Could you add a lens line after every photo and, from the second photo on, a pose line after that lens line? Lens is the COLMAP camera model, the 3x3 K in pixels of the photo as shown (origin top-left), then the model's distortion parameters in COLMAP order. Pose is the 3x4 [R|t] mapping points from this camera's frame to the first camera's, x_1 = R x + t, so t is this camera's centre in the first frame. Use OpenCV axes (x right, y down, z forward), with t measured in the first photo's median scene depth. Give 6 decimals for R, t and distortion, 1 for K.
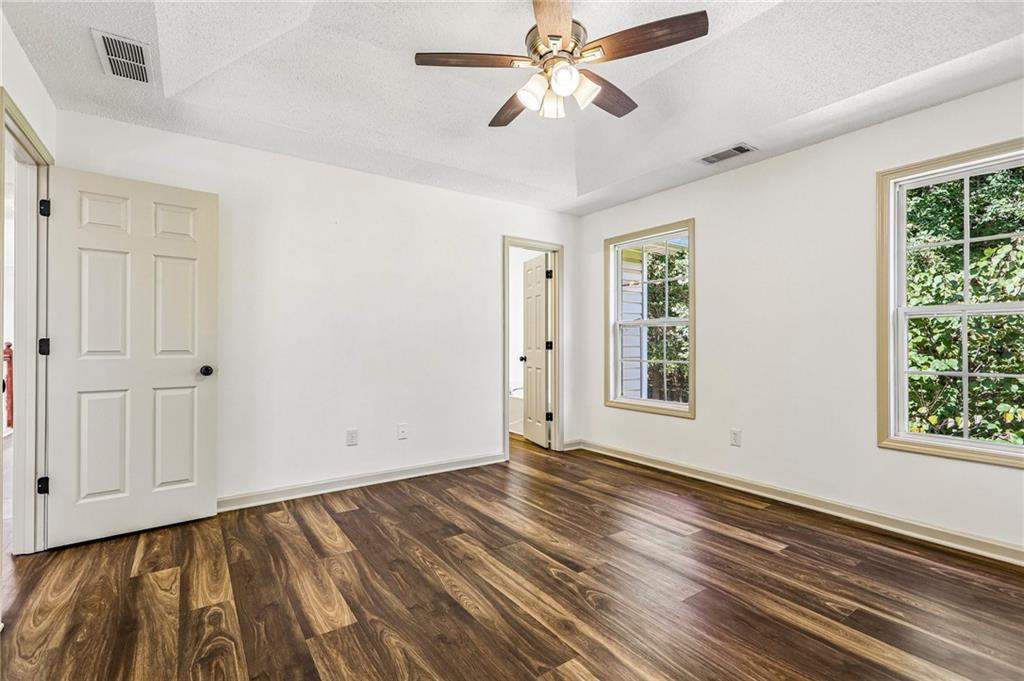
lens RADIAL K [[469.1, 0, 510.8], [0, 469.1, 335.5], [0, 0, 1]] dist [-0.001165, 0.000466]
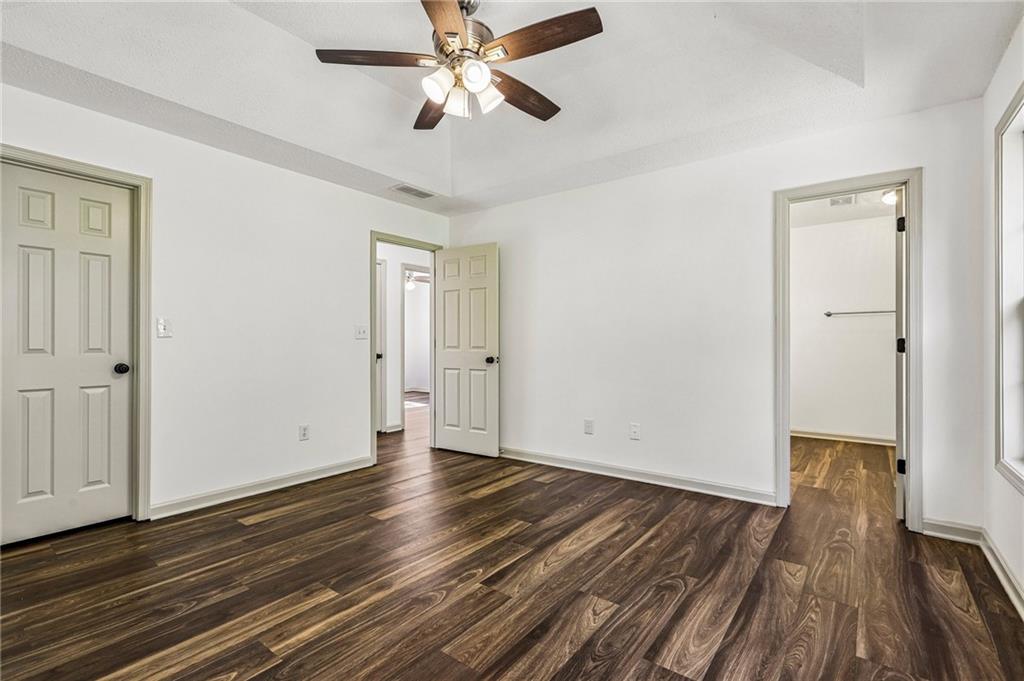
lens RADIAL K [[469.1, 0, 509.3], [0, 469.1, 337.8], [0, 0, 1]] dist [-0.001165, 0.000466]
pose [[0.308945, -0.007591, -0.951050, 0.809869], [0.014367, 0.999891, -0.003314, 0.008204], [0.950972, -0.012640, 0.309020, 0.579491]]
